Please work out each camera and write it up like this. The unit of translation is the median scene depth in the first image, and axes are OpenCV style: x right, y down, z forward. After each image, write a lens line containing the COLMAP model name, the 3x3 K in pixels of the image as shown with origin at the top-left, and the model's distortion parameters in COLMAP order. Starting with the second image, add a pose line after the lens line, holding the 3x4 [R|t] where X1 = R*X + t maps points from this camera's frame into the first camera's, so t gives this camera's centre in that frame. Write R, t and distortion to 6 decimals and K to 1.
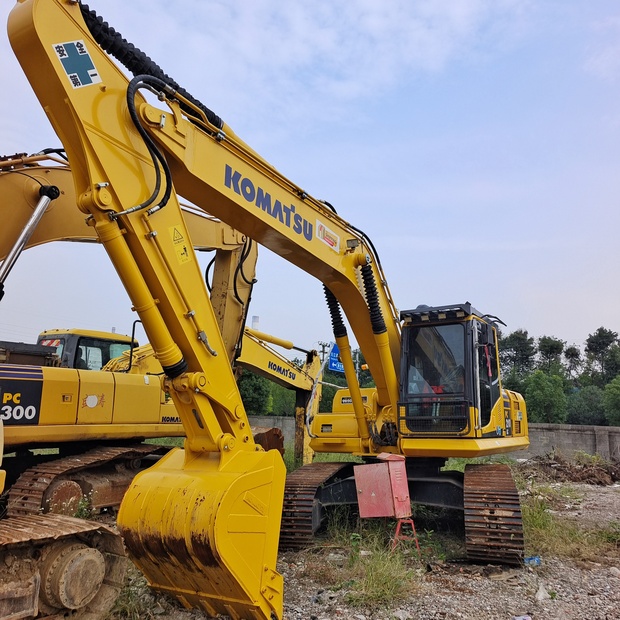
lens RADIAL K [[557.0, 0, 317.2], [0, 557.0, 312.4], [0, 0, 1]] dist [0.028004, 0.025804]
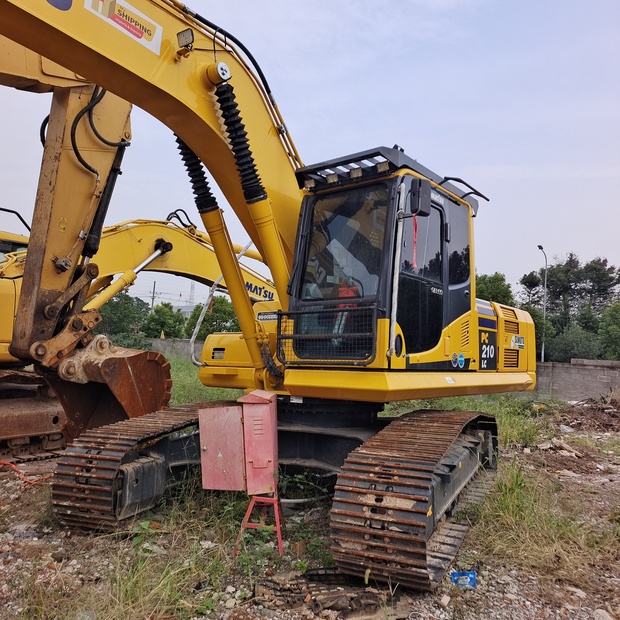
lens RADIAL K [[557.0, 0, 317.2], [0, 557.0, 312.4], [0, 0, 1]] dist [0.028004, 0.025804]
pose [[0.991334, 0.011840, -0.130834, 0.302208], [0.003317, 0.993357, 0.115026, 0.100620], [0.131326, -0.114463, 0.984709, 0.437943]]
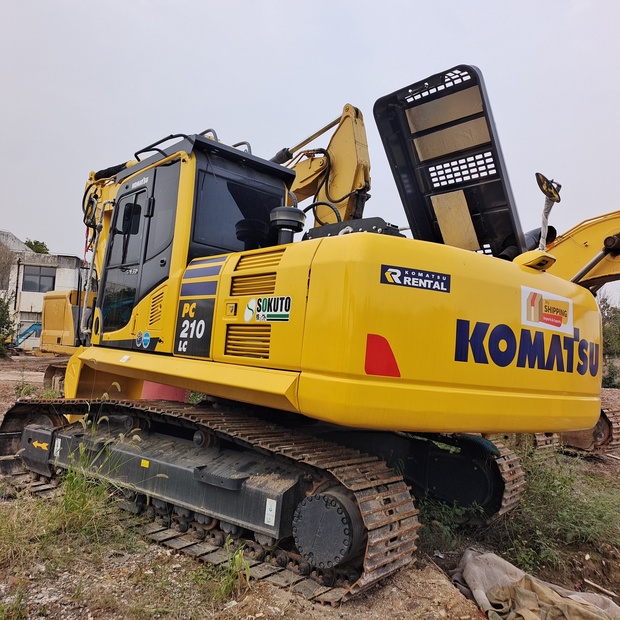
lens RADIAL K [[557.0, 0, 317.2], [0, 557.0, 312.4], [0, 0, 1]] dist [0.028004, 0.025804]
pose [[-0.340358, -0.120486, -0.932545, 0.978211], [0.090541, 0.982949, -0.160044, 0.355397], [0.935927, -0.138906, -0.323646, 1.657369]]
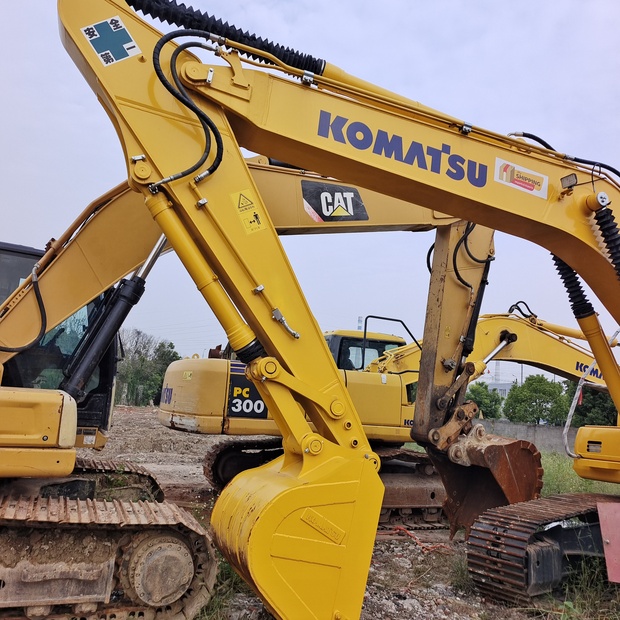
lens RADIAL K [[557.0, 0, 317.2], [0, 557.0, 312.4], [0, 0, 1]] dist [0.028004, 0.025804]
pose [[0.787741, -0.070978, -0.611904, 0.253330], [0.059649, 0.997461, -0.038911, 0.053361], [0.613112, -0.005847, 0.789975, 0.264954]]
